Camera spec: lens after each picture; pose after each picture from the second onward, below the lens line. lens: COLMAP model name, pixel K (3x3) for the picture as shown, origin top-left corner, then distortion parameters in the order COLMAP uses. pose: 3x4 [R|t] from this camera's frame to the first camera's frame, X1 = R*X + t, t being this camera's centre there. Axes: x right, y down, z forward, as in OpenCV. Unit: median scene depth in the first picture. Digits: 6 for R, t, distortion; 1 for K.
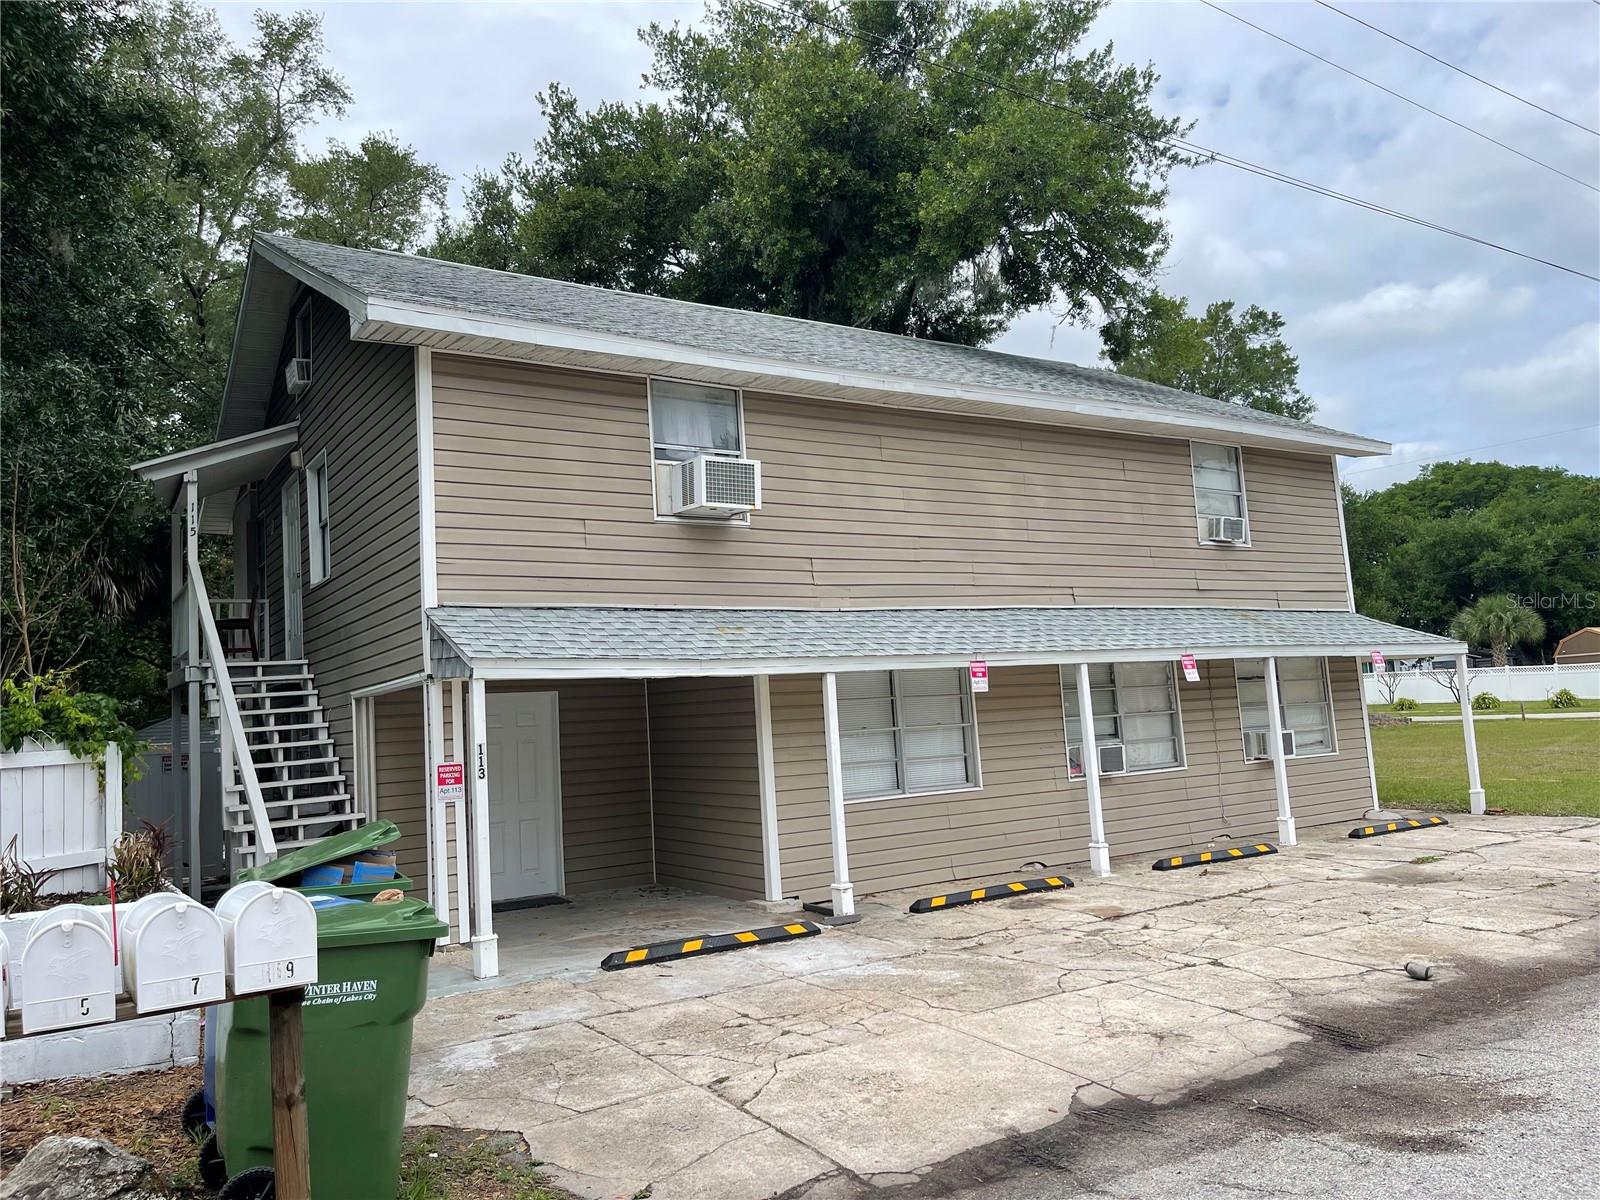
lens RADIAL K [[1184.7, 0, 802.3], [0, 1184.7, 629.5], [0, 0, 1]] dist [0.124819, -0.165468]
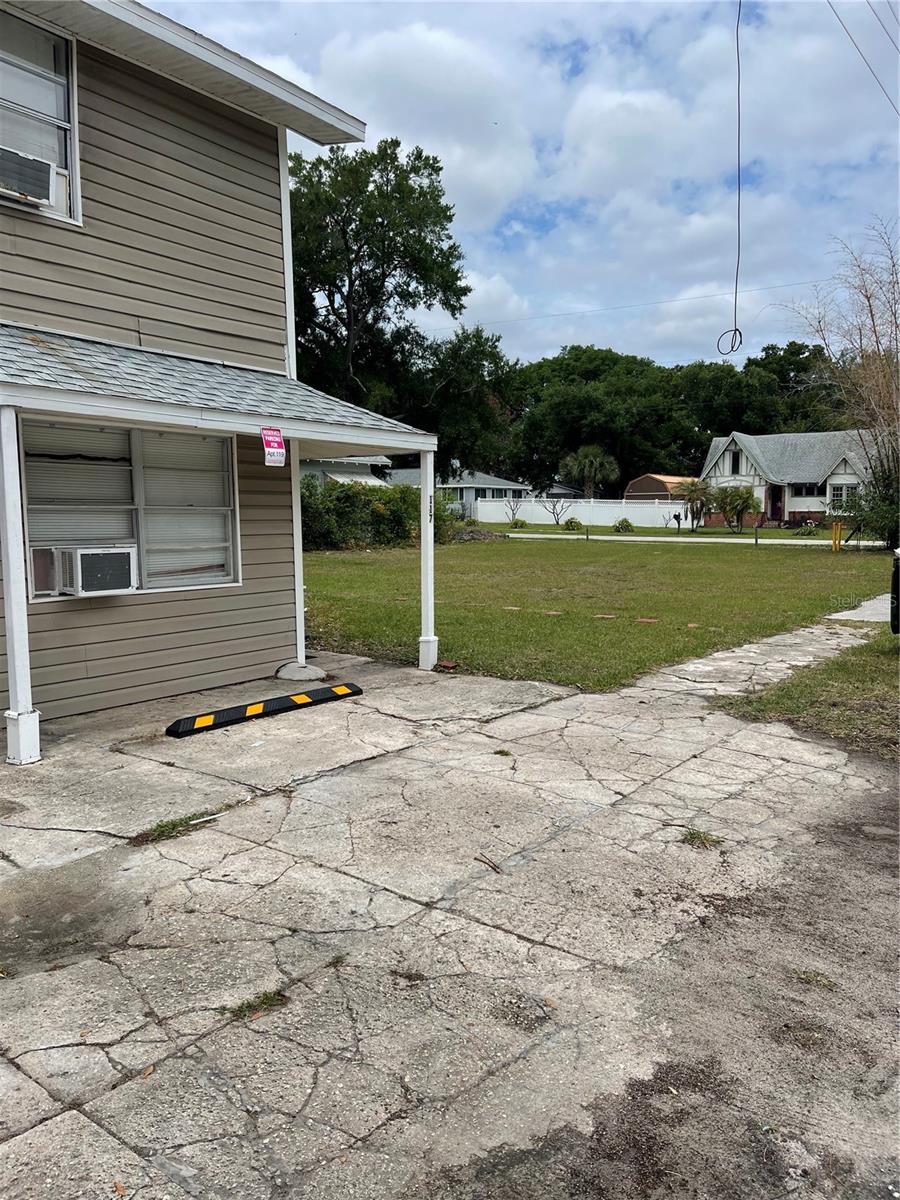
lens RADIAL K [[888.5, 0, 450.0], [0, 888.5, 600.0], [0, 0, 1]] dist [0.124819, -0.165468]
pose [[0.937633, 0.024996, 0.346726, 0.099158], [-0.081082, 0.985626, 0.148211, 0.007245], [-0.338038, -0.167081, 0.926183, 0.129384]]
